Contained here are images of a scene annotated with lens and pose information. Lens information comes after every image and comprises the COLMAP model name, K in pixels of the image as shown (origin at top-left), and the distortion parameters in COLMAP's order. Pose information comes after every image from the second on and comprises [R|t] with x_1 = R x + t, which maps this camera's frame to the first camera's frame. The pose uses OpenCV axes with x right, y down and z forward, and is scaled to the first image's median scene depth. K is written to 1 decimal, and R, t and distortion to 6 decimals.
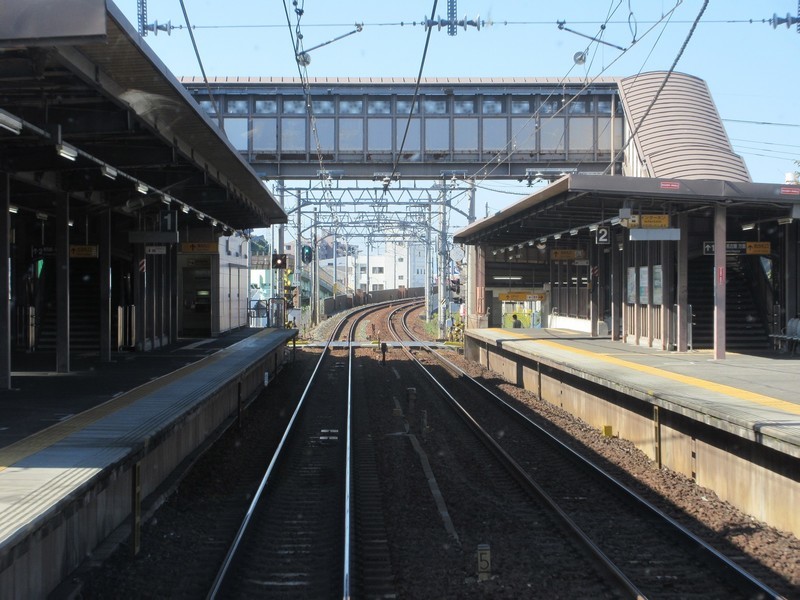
lens RADIAL K [[620.1, 0, 400.4], [0, 620.1, 300.9], [0, 0, 1]] dist [-0.003233, -0.001142]
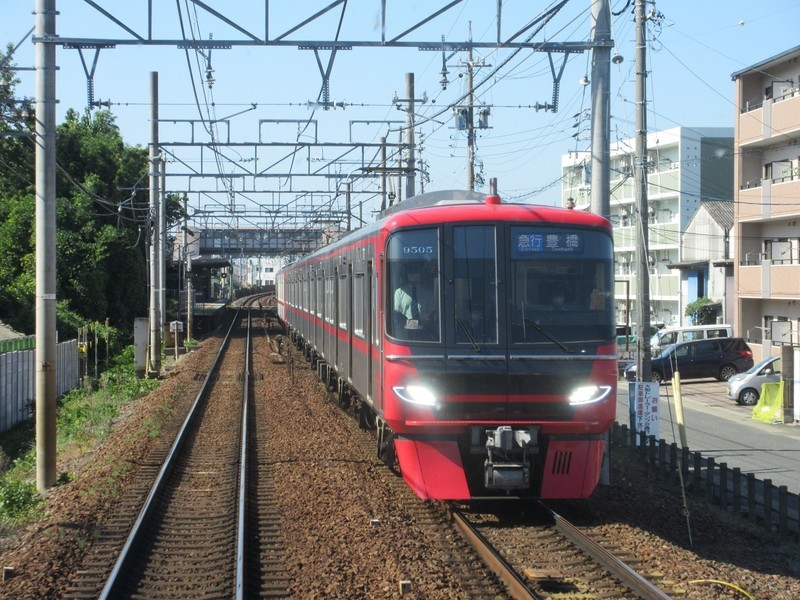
lens RADIAL K [[620.1, 0, 397.9], [0, 620.1, 298.7], [0, 0, 1]] dist [-0.003233, -0.001142]
pose [[0.987630, -0.000978, 0.156801, 0.033337], [0.000108, 0.999985, 0.005557, 0.006396], [-0.156804, -0.005472, 0.987615, -0.439537]]
